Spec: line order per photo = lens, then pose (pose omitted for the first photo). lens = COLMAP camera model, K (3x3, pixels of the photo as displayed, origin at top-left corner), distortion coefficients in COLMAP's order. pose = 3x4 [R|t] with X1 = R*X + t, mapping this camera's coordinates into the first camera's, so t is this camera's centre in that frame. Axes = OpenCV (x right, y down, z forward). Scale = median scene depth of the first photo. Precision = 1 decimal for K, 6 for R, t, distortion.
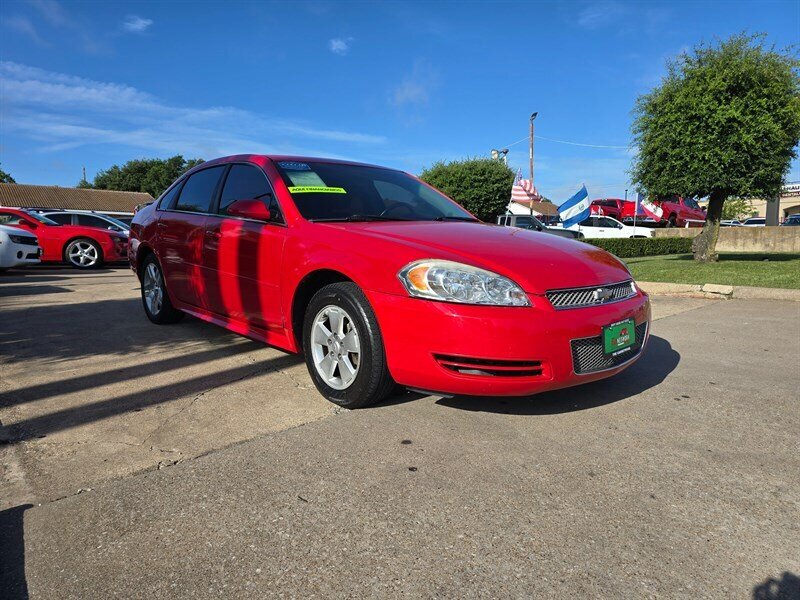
lens RADIAL K [[538.9, 0, 396.4], [0, 538.9, 295.8], [0, 0, 1]] dist [0.047661, -0.038455]
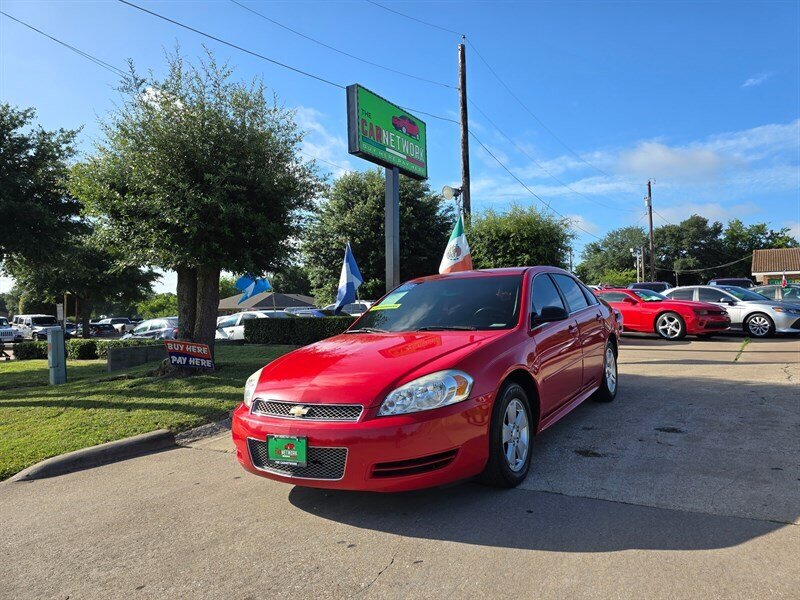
lens RADIAL K [[538.9, 0, 407.3], [0, 538.9, 295.7], [0, 0, 1]] dist [0.047661, -0.038455]
pose [[0.276422, -0.033211, -0.960462, 0.336219], [-0.067856, 0.996234, -0.053976, -0.043726], [0.958638, 0.080093, 0.273127, 0.188379]]
